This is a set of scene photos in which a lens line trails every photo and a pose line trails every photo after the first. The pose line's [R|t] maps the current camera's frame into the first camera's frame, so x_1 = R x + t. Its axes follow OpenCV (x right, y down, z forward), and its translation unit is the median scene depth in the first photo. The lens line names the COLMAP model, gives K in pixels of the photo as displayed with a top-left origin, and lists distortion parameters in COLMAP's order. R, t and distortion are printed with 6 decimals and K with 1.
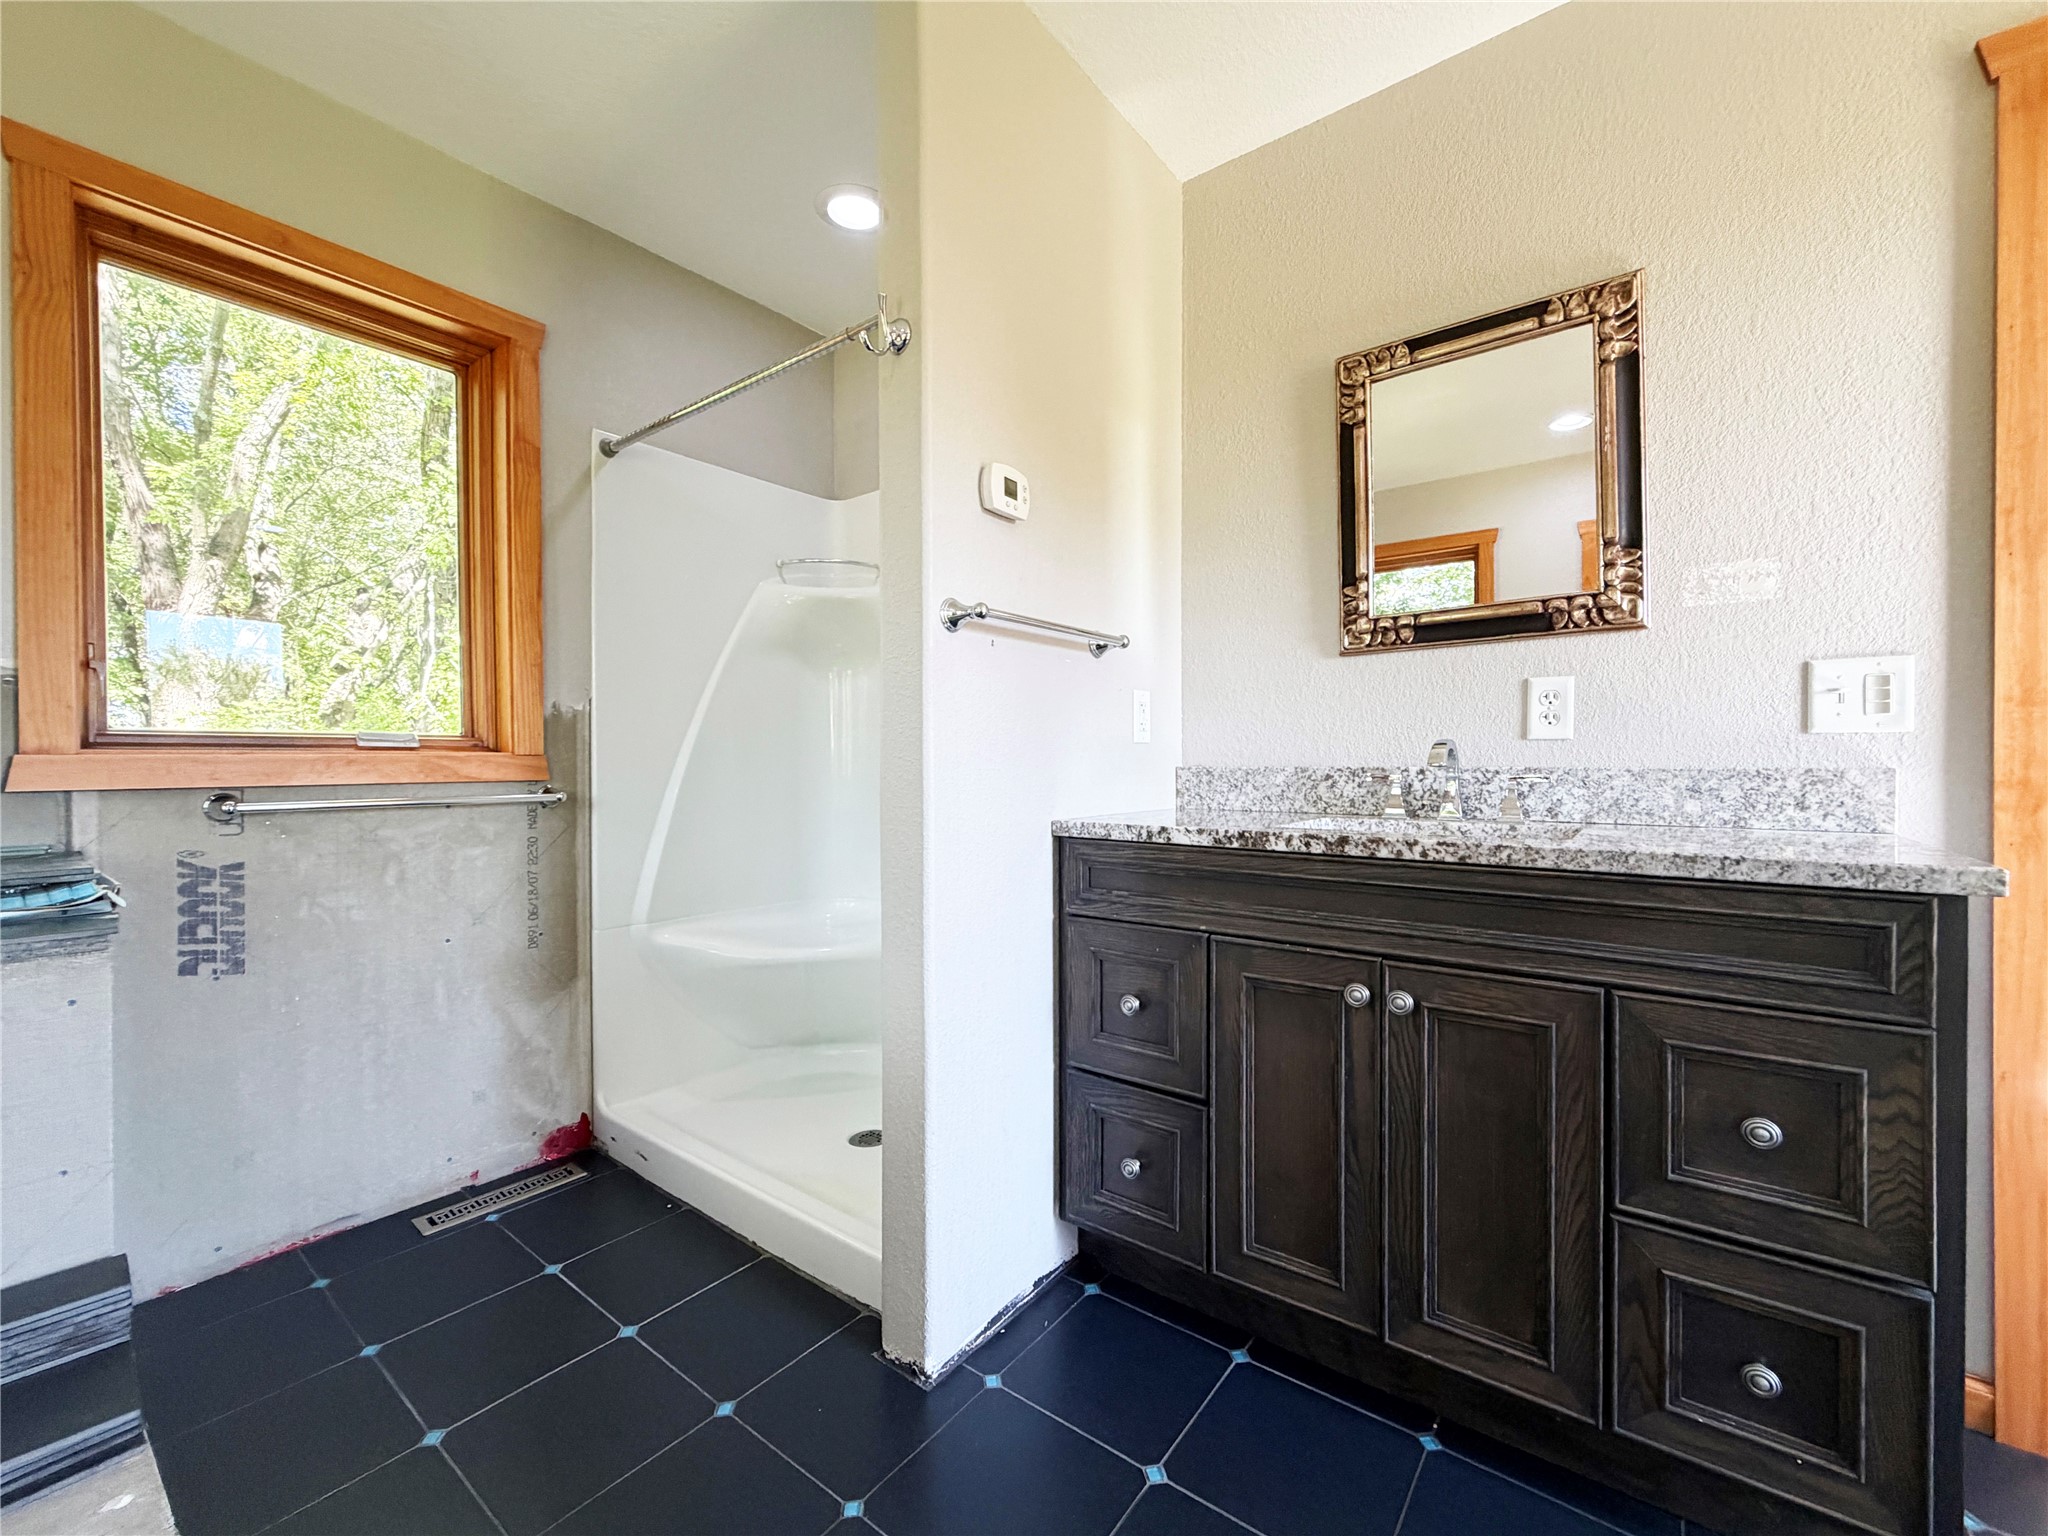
lens RADIAL K [[816.7, 0, 1020.9], [0, 816.7, 769.6], [0, 0, 1]] dist [0.000142, -0.000059]
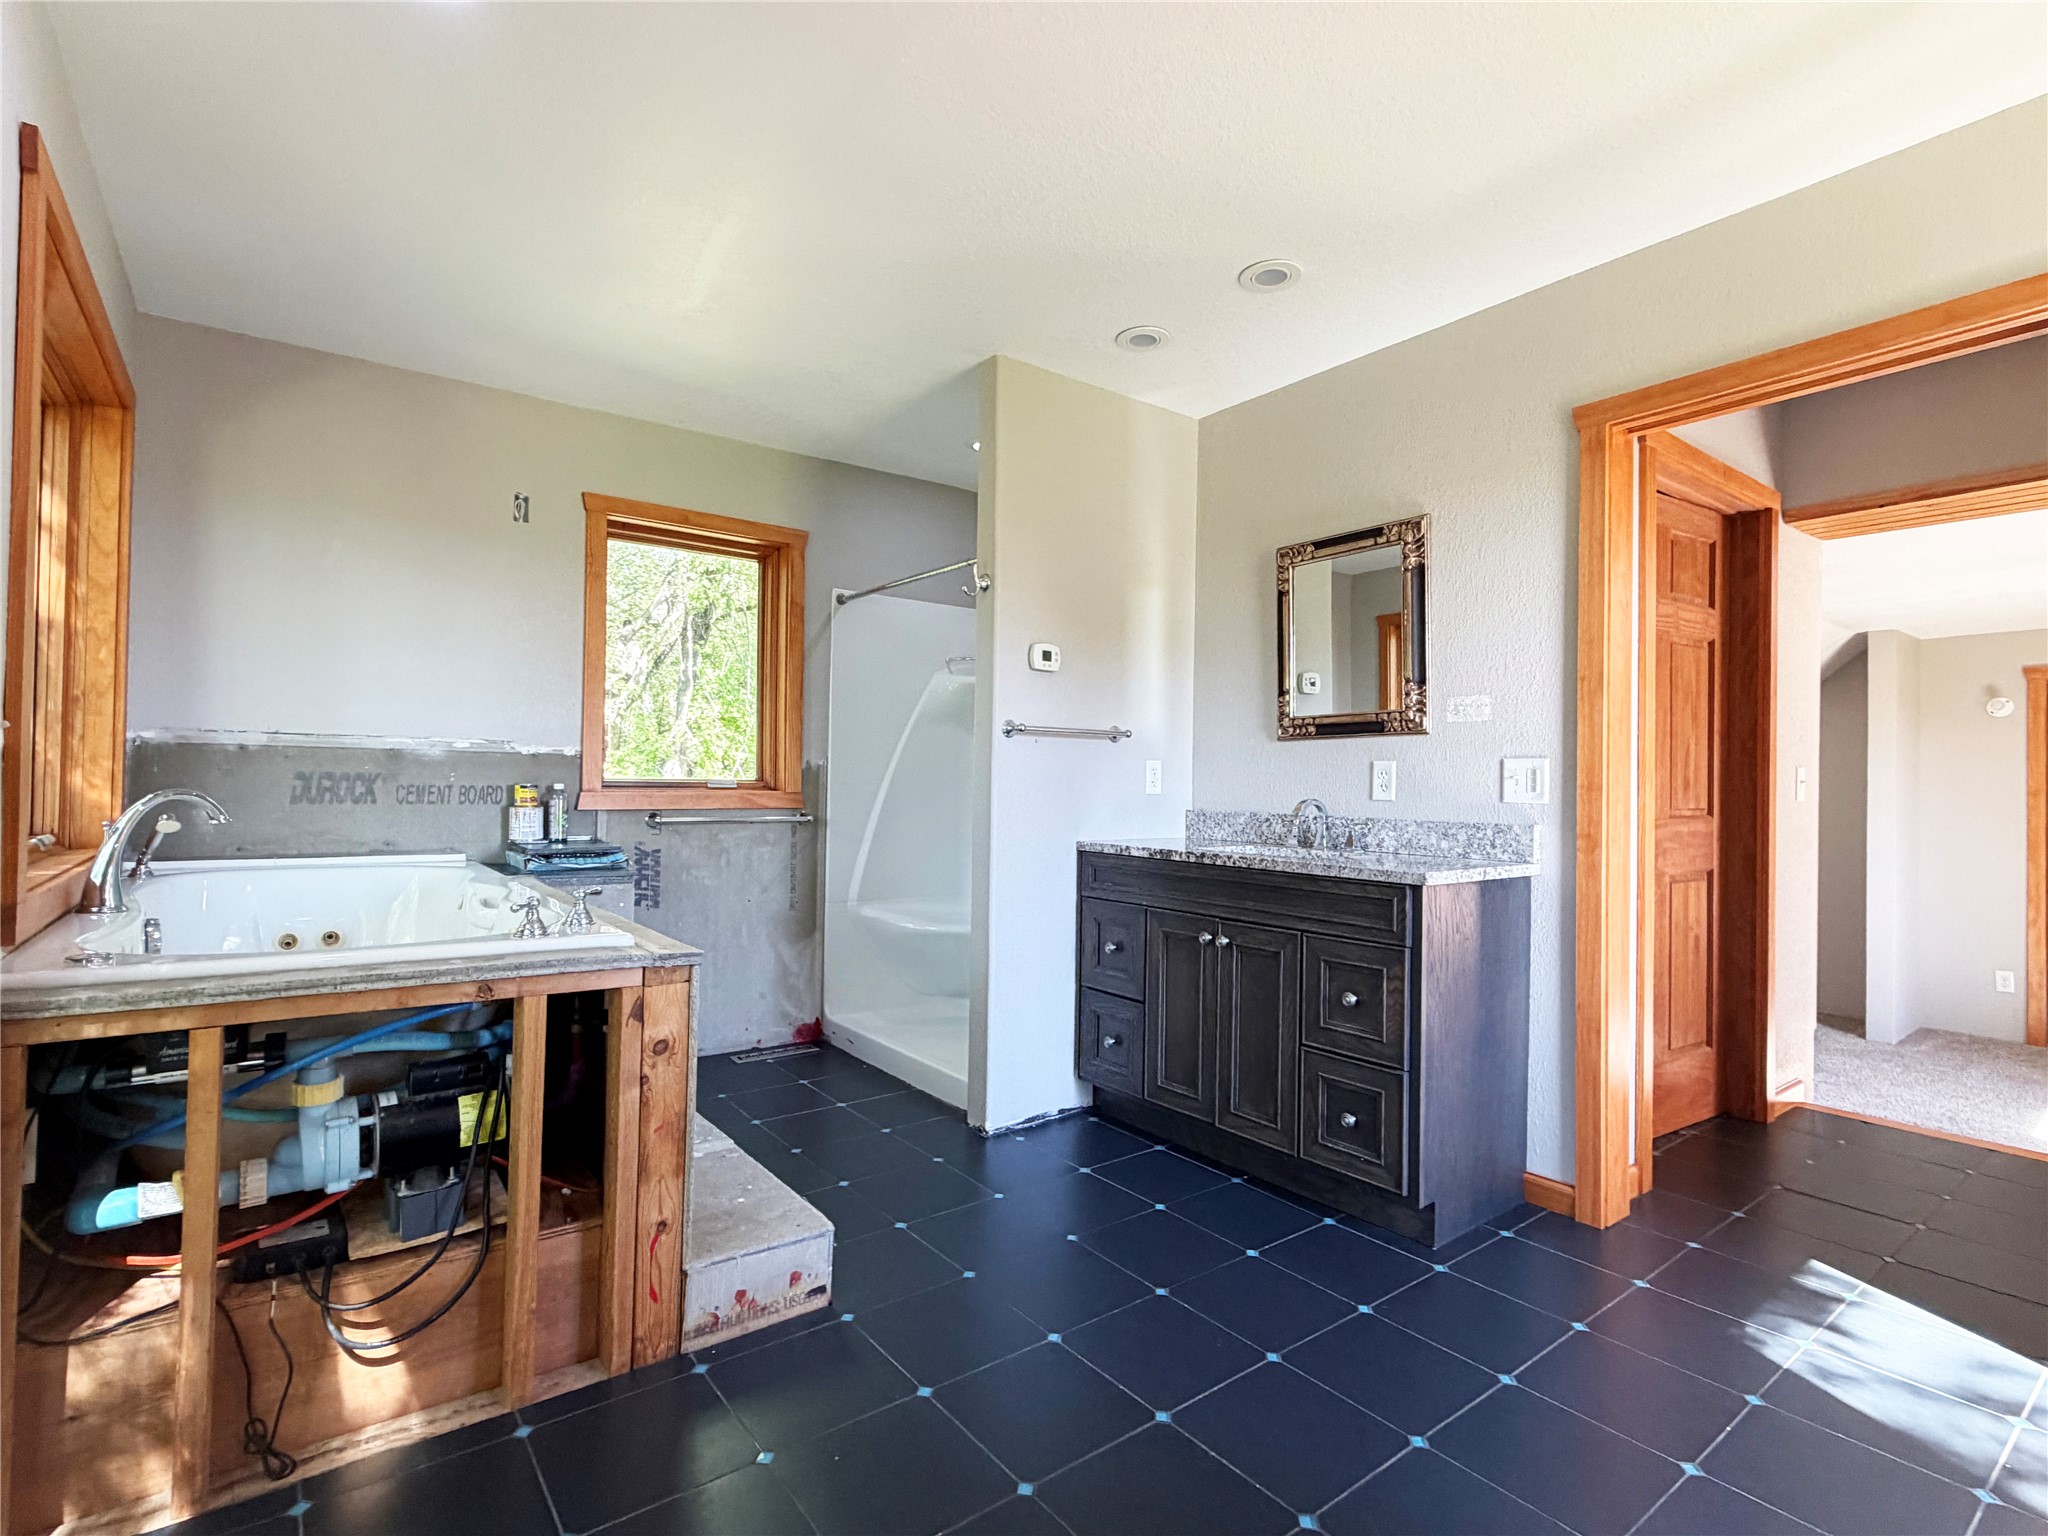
lens RADIAL K [[966.5, 0, 1033.7], [0, 966.5, 772.8], [0, 0, 1]] dist [0.000646, -0.000004]
pose [[0.967257, 0.015553, -0.253320, 0.459412], [-0.020788, 0.999622, -0.018003, -0.041925], [0.252944, 0.022679, 0.967215, -0.973244]]
